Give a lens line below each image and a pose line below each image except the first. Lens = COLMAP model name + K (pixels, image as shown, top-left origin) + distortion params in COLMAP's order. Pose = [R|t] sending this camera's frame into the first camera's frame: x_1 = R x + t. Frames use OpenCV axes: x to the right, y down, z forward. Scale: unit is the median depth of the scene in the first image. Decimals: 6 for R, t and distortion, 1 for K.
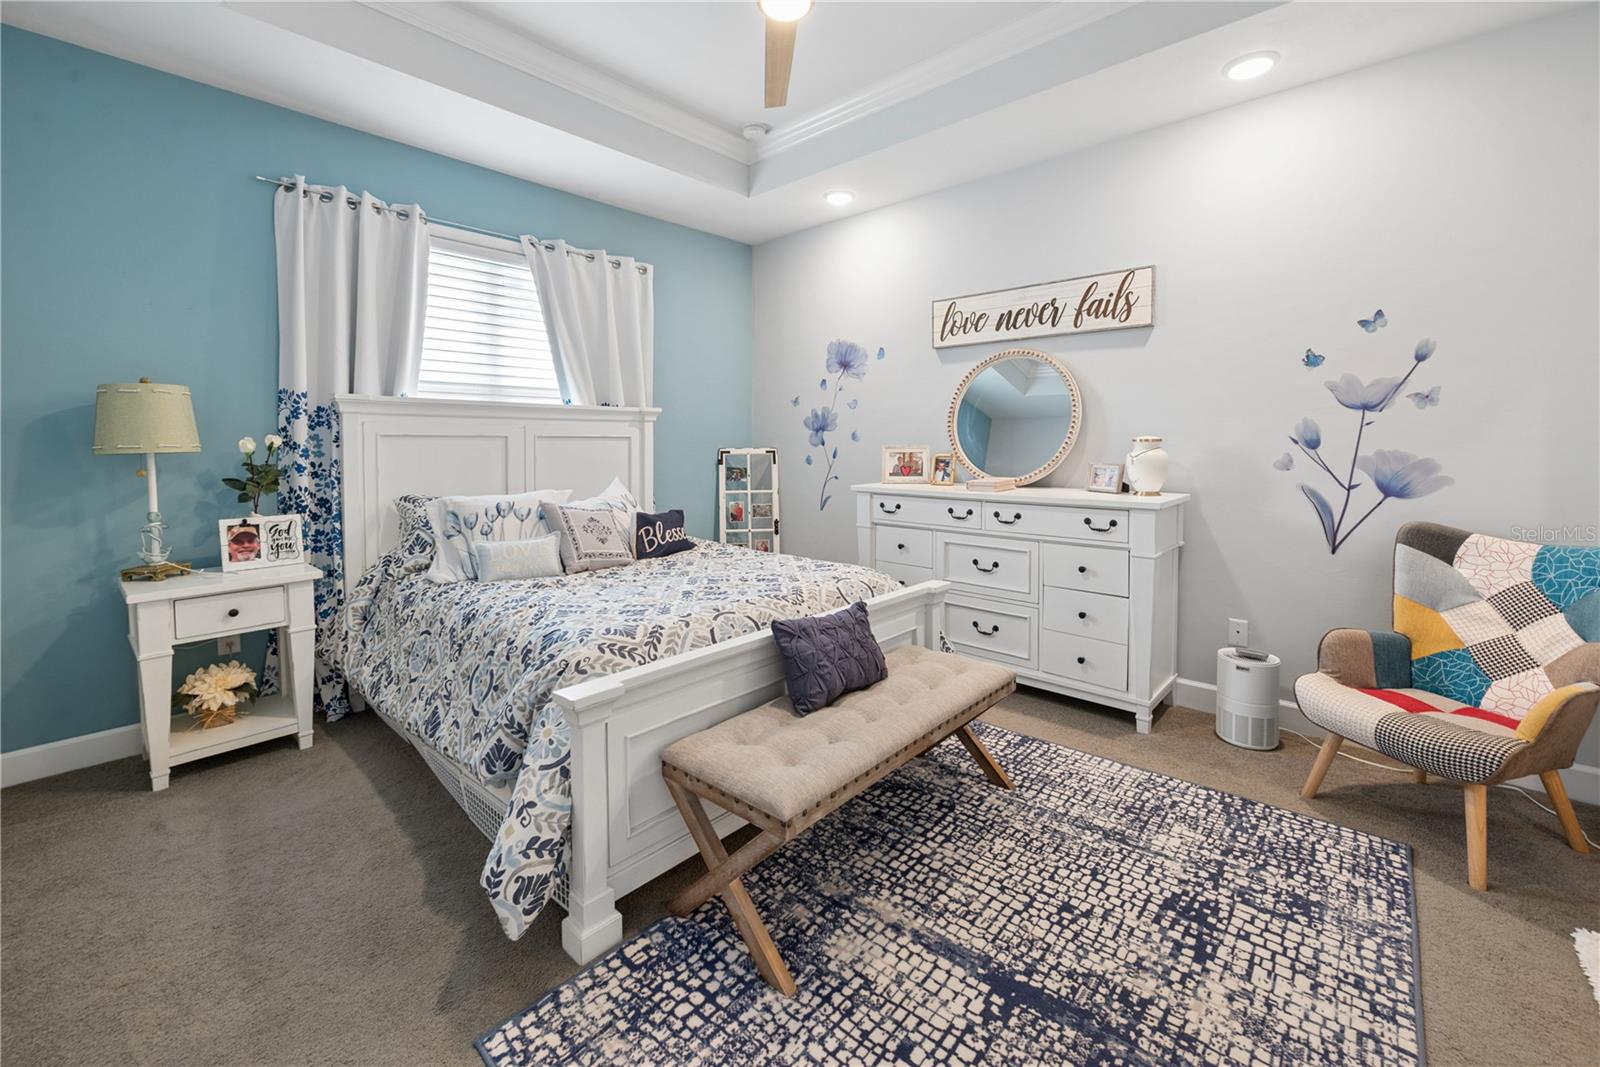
lens RADIAL K [[657.0, 0, 796.6], [0, 657.0, 477.2], [0, 0, 1]] dist [0.001207, -0.000009]
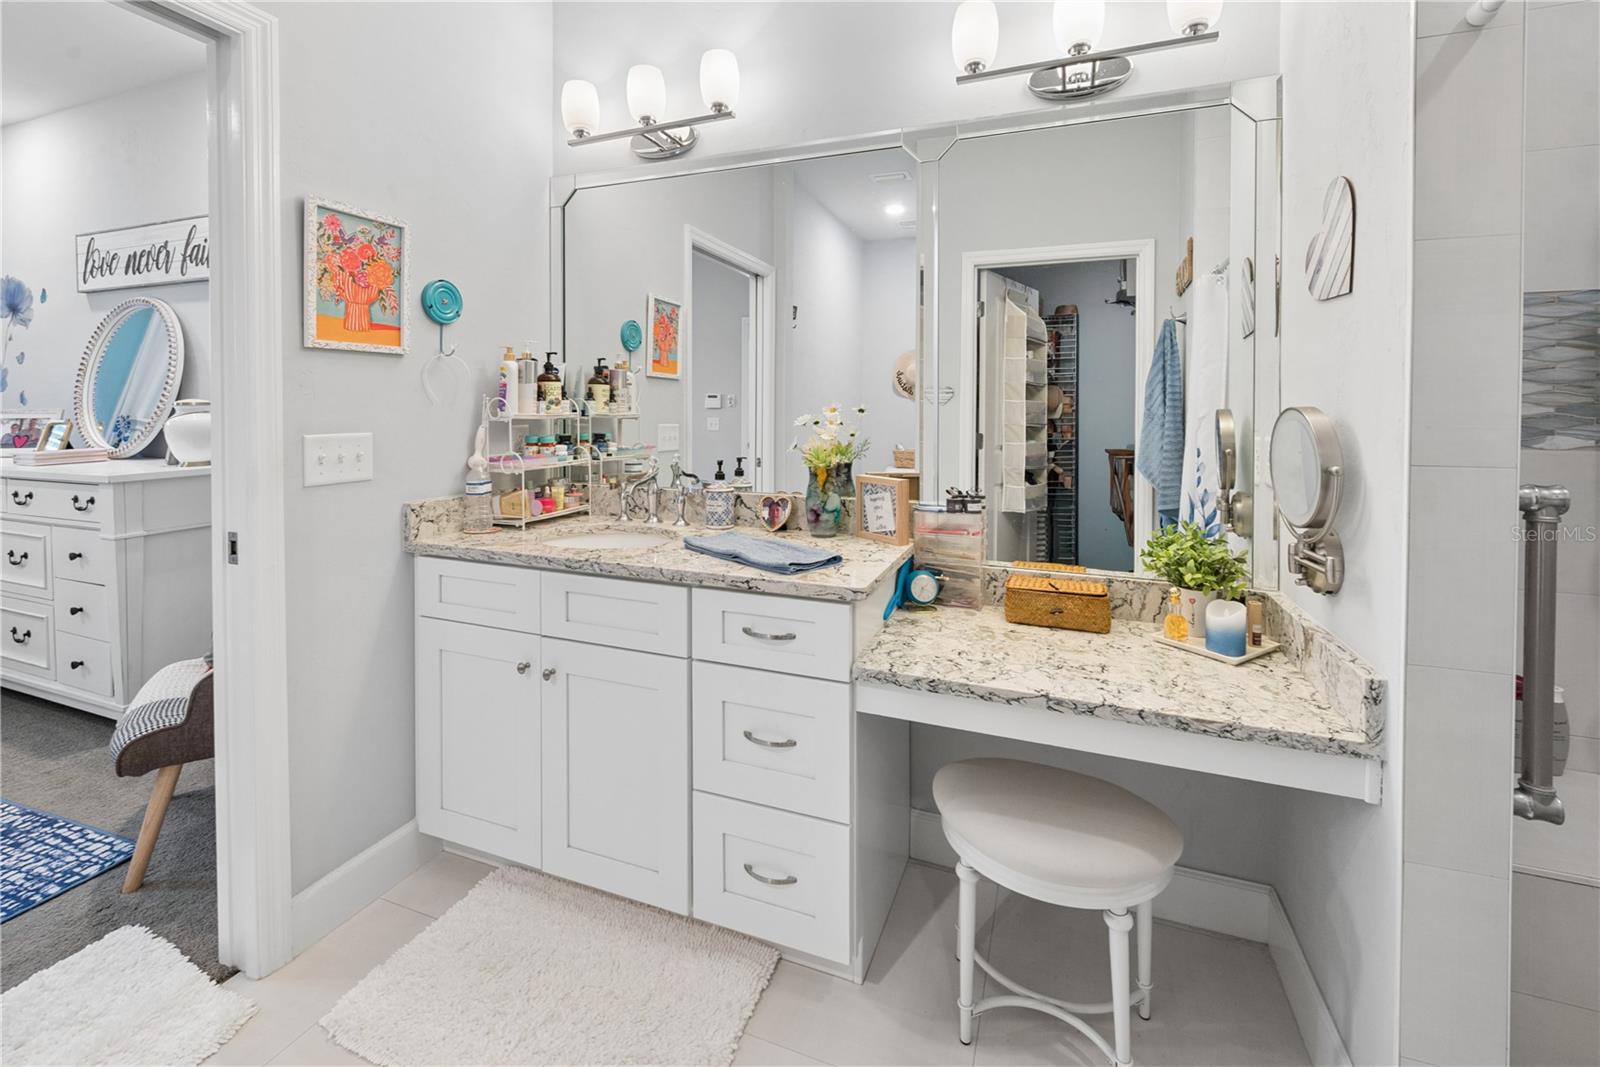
lens RADIAL K [[666.5, 0, 805.1], [0, 666.5, 428.6], [0, 0, 1]] dist [-0.001565, -0.000266]
pose [[0.929374, -0.007265, 0.369068, 0.819347], [0.015937, 0.999664, -0.020453, 0.007242], [-0.368795, 0.024890, 0.929177, -0.117295]]
